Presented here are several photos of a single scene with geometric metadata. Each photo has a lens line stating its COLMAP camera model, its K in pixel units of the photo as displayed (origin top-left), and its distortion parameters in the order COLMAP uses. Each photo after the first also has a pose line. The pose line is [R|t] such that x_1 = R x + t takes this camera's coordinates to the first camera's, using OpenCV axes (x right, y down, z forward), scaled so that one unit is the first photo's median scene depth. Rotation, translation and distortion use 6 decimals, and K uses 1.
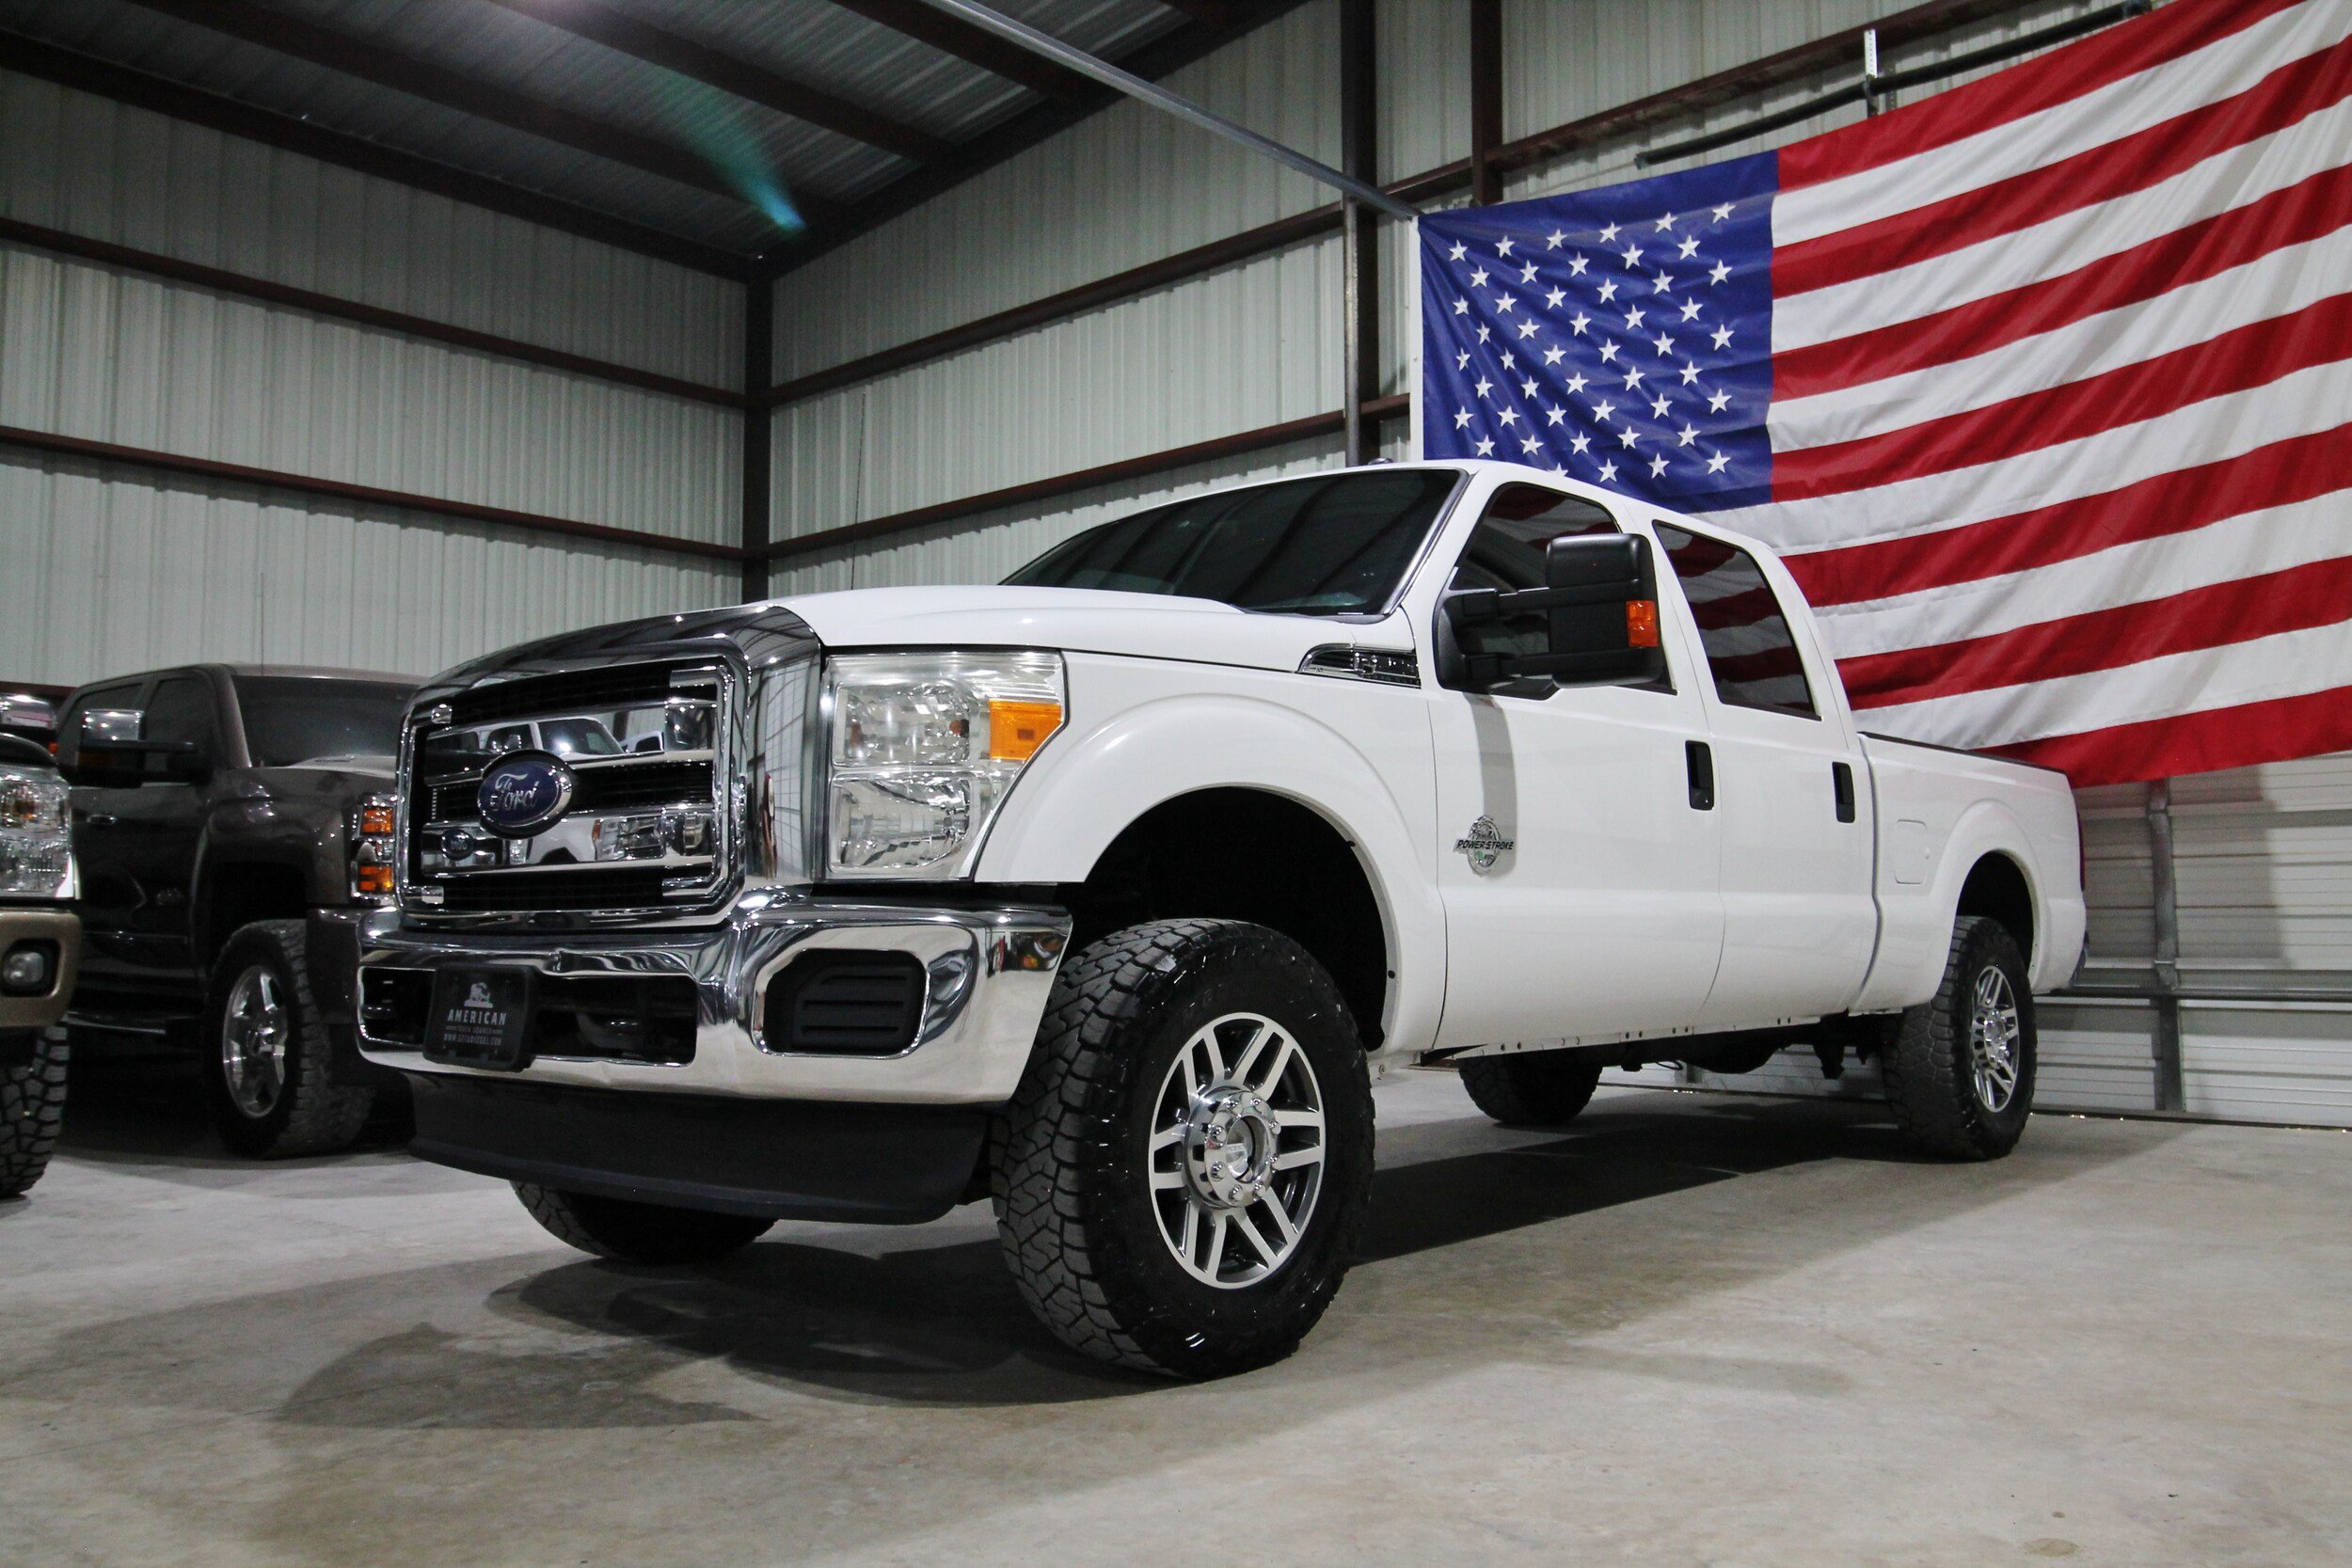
lens RADIAL K [[1870.0, 0, 1180.3], [0, 1870.0, 781.6], [0, 0, 1]] dist [0.008514, -0.000690]
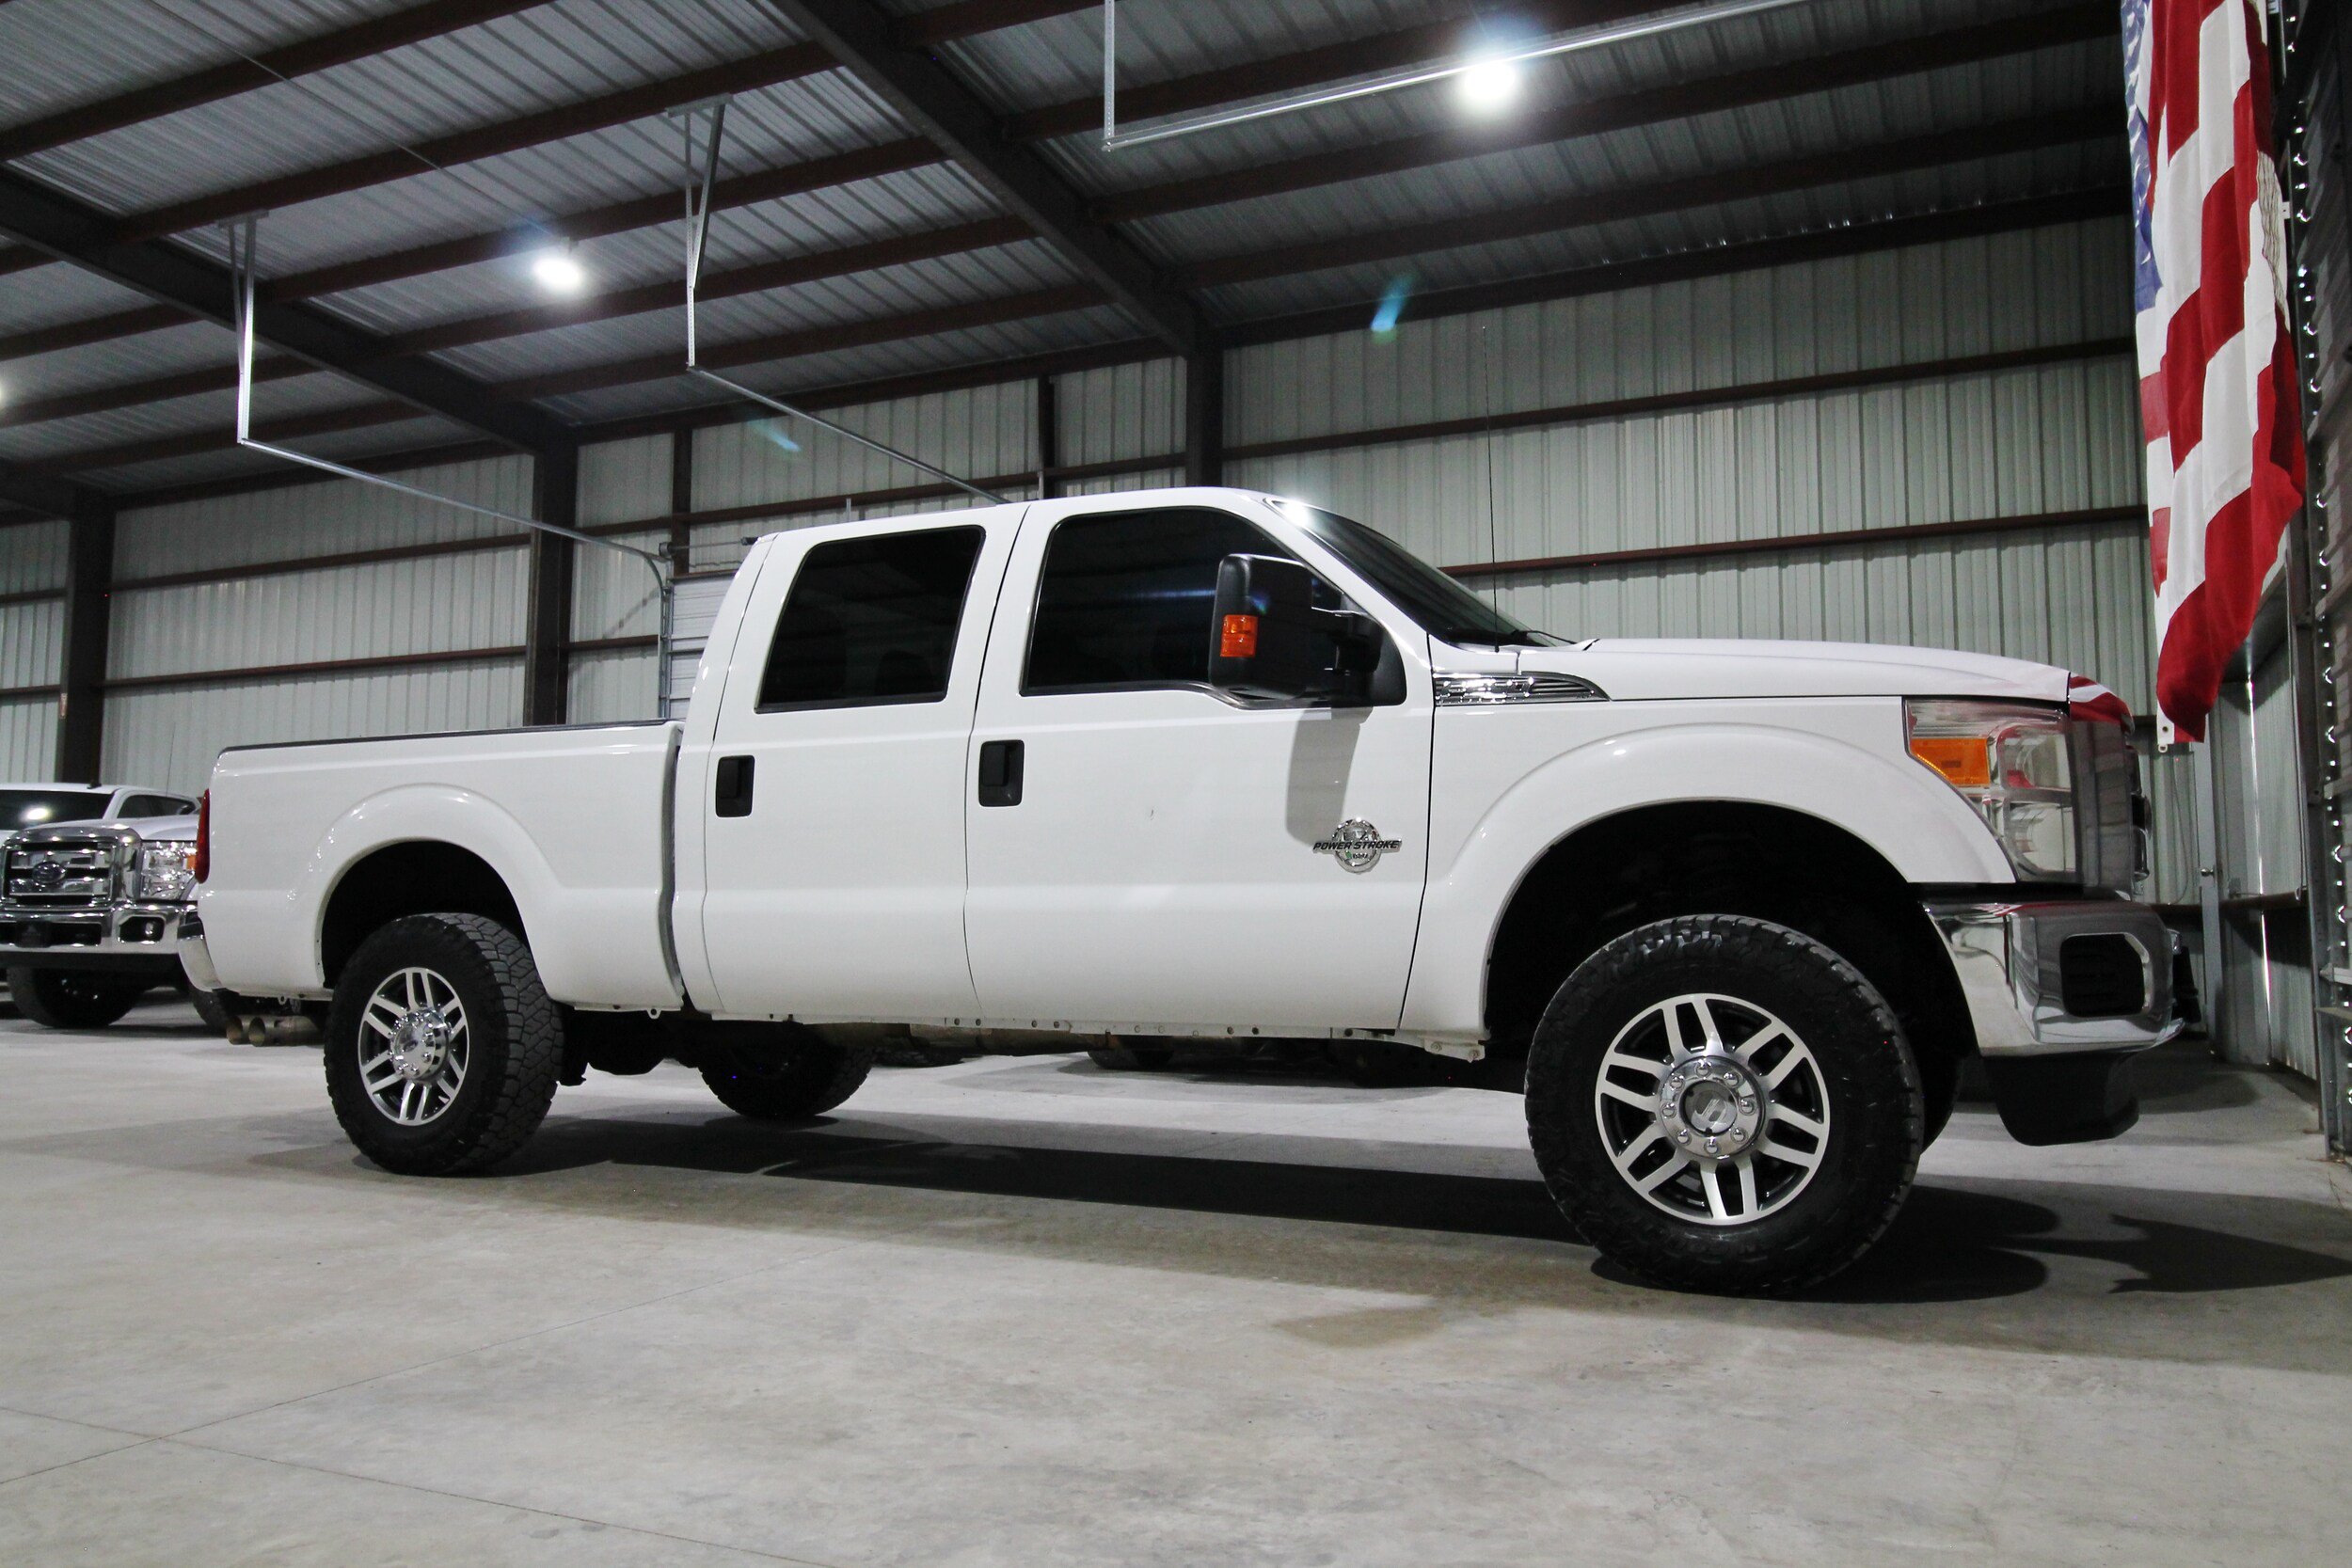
lens RADIAL K [[1740.7, 0, 1185.2], [0, 1740.7, 777.3], [0, 0, 1]] dist [0.002374, 0.001910]
pose [[0.306285, -0.072488, -0.949176, 0.729839], [0.067887, 0.996221, -0.054175, 0.036437], [0.949516, -0.047844, 0.310049, 0.512805]]
